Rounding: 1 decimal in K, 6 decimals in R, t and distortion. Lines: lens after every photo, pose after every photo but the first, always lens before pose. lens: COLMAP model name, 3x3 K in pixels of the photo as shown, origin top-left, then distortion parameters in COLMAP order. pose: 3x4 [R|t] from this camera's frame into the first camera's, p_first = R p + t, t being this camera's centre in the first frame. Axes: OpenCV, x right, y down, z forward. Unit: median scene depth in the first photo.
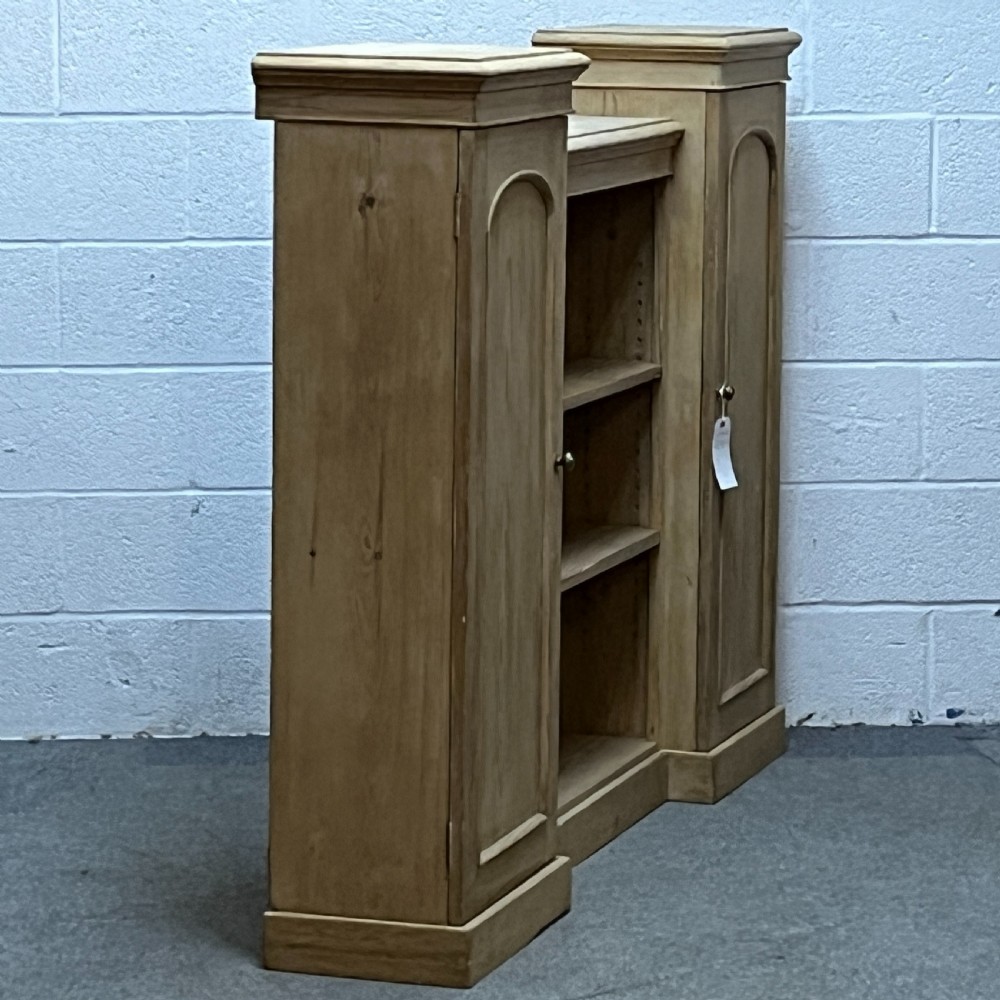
lens RADIAL K [[4451.9, 0, 500.0], [0, 4451.9, 500.0], [0, 0, 1]] dist [0.242345, -1.986998]
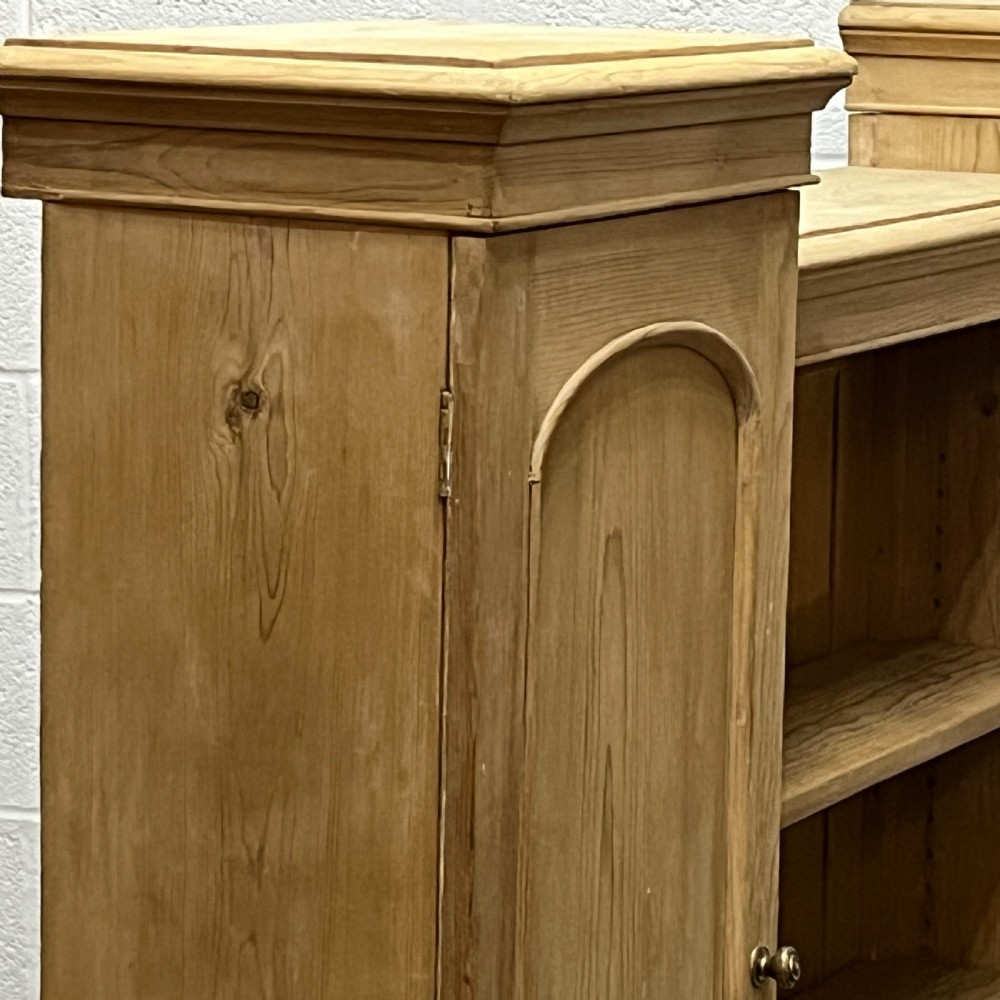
lens RADIAL K [[4451.9, 0, 500.0], [0, 4451.9, 500.0], [0, 0, 1]] dist [0.242345, -1.986998]
pose [[0.988220, 0.027088, -0.150623, 0.052845], [-0.025831, 0.999613, 0.010297, -0.058878], [0.150844, -0.006285, 0.988538, 0.558603]]
